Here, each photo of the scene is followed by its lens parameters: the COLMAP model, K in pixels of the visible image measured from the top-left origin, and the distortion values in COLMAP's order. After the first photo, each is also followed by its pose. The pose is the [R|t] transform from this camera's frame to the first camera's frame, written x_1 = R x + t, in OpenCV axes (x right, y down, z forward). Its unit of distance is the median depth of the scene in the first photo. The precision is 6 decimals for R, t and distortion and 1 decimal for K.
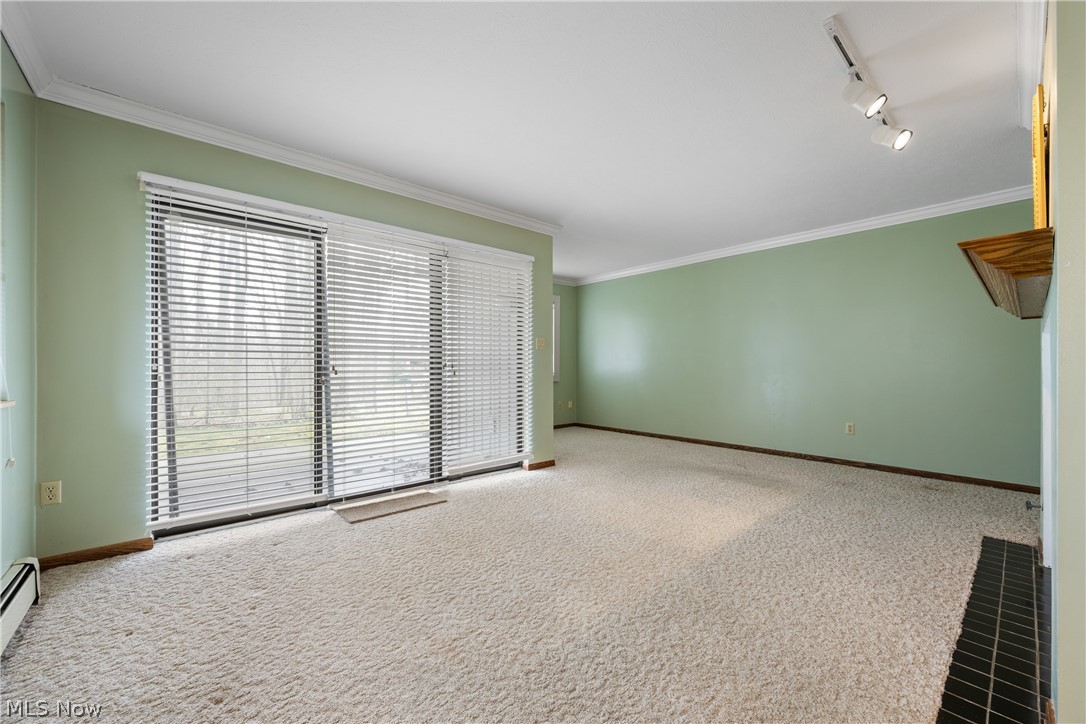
lens RADIAL K [[427.7, 0, 537.5], [0, 427.7, 367.1], [0, 0, 1]] dist [-0.000621, -0.000287]
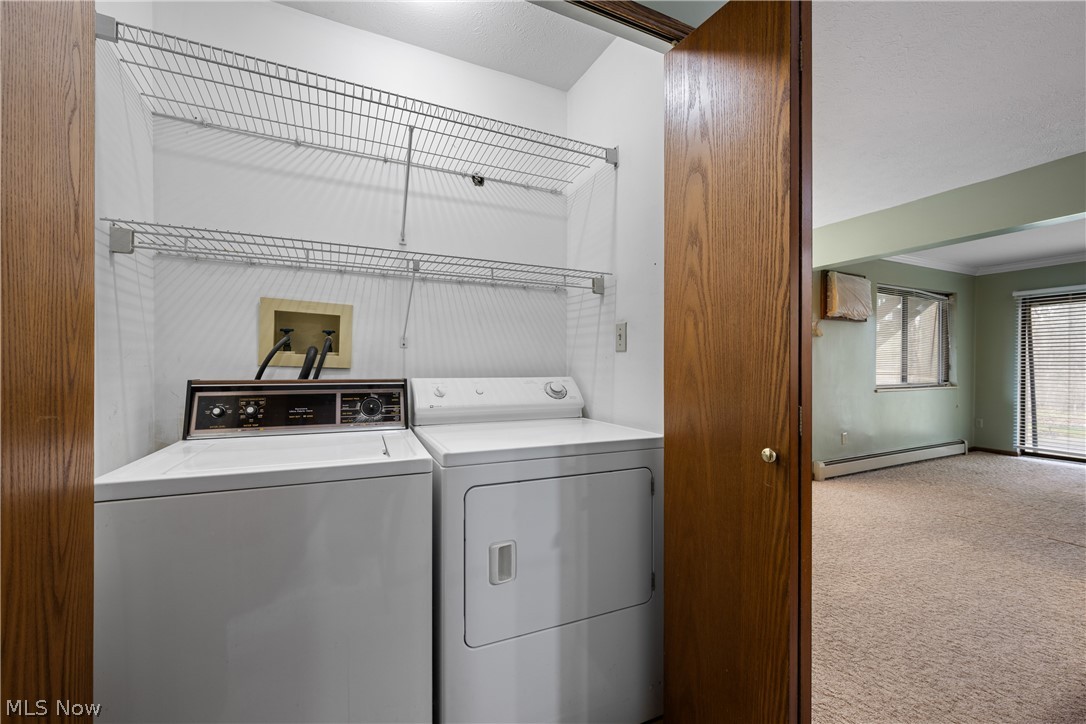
lens RADIAL K [[447.4, 0, 541.5], [0, 447.4, 370.2], [0, 0, 1]] dist [-0.002398, 0.000460]
pose [[-0.261238, 0.005972, -0.965256, 1.337991], [-0.001639, 0.999977, 0.006630, -0.027605], [0.965273, 0.003314, -0.261222, -0.545136]]
